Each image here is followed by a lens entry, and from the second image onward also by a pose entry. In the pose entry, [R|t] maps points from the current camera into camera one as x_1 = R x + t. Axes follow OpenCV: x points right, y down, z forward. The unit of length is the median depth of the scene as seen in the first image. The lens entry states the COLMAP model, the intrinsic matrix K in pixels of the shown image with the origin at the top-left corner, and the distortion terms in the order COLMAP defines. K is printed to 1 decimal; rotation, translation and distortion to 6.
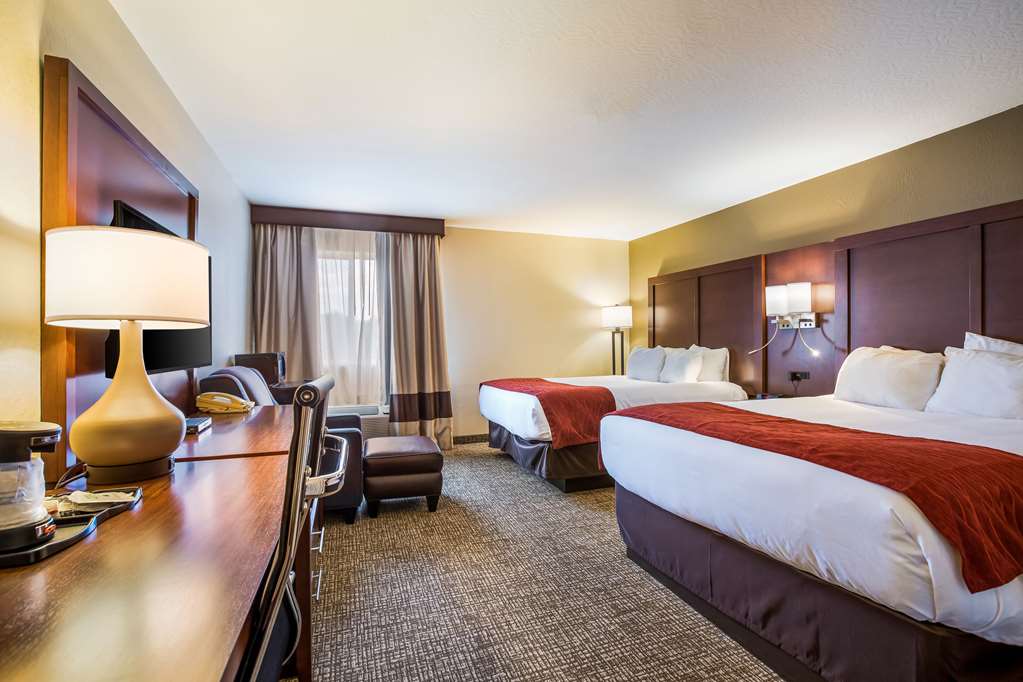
lens RADIAL K [[490.4, 0, 531.3], [0, 490.4, 342.6], [0, 0, 1]] dist [-0.041906, 0.014507]
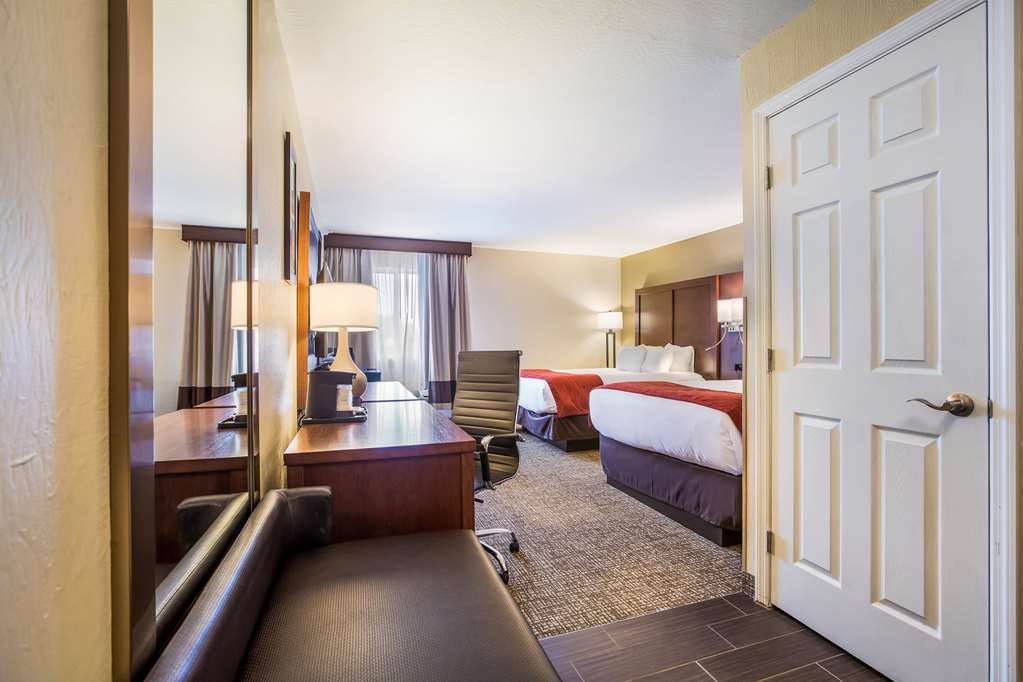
lens RADIAL K [[490.4, 0, 531.3], [0, 490.4, 342.6], [0, 0, 1]] dist [-0.041906, 0.014507]
pose [[0.999958, 0.006142, -0.006795, -0.015654], [-0.006131, 0.999980, 0.001537, 0.002144], [0.006805, -0.001495, 0.999976, -0.274531]]
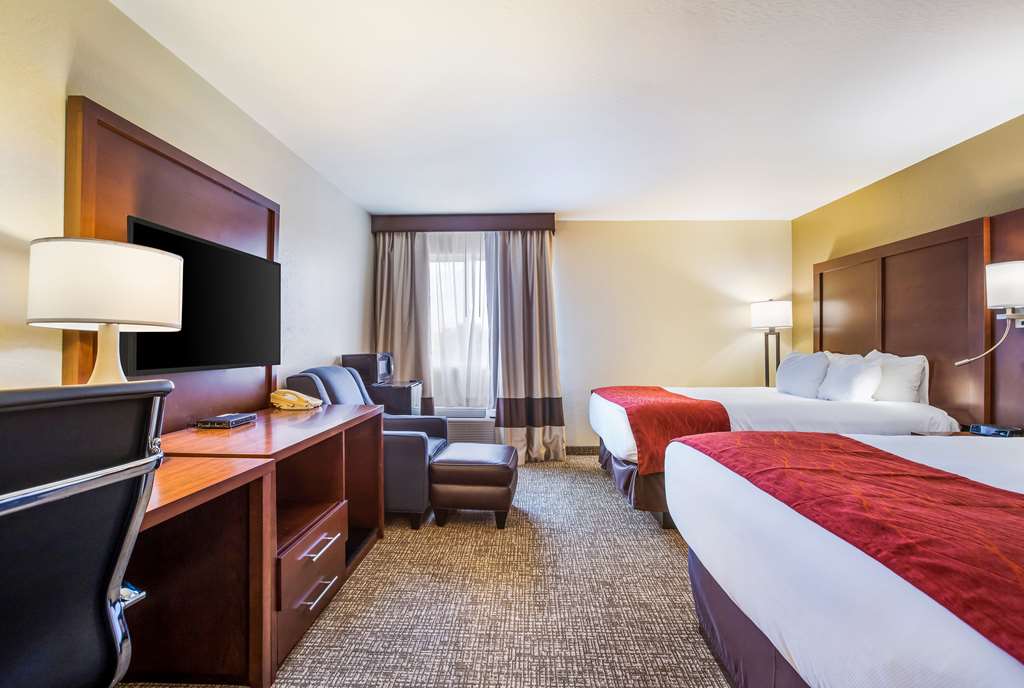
lens RADIAL K [[501.6, 0, 498.9], [0, 501.6, 342.3], [0, 0, 1]] dist [-0.023328, 0.017953]
pose [[0.916014, 0.005068, -0.401115, 0.117881], [-0.006796, 0.999973, -0.002886, -0.001651], [0.401089, 0.005370, 0.916023, 0.089904]]
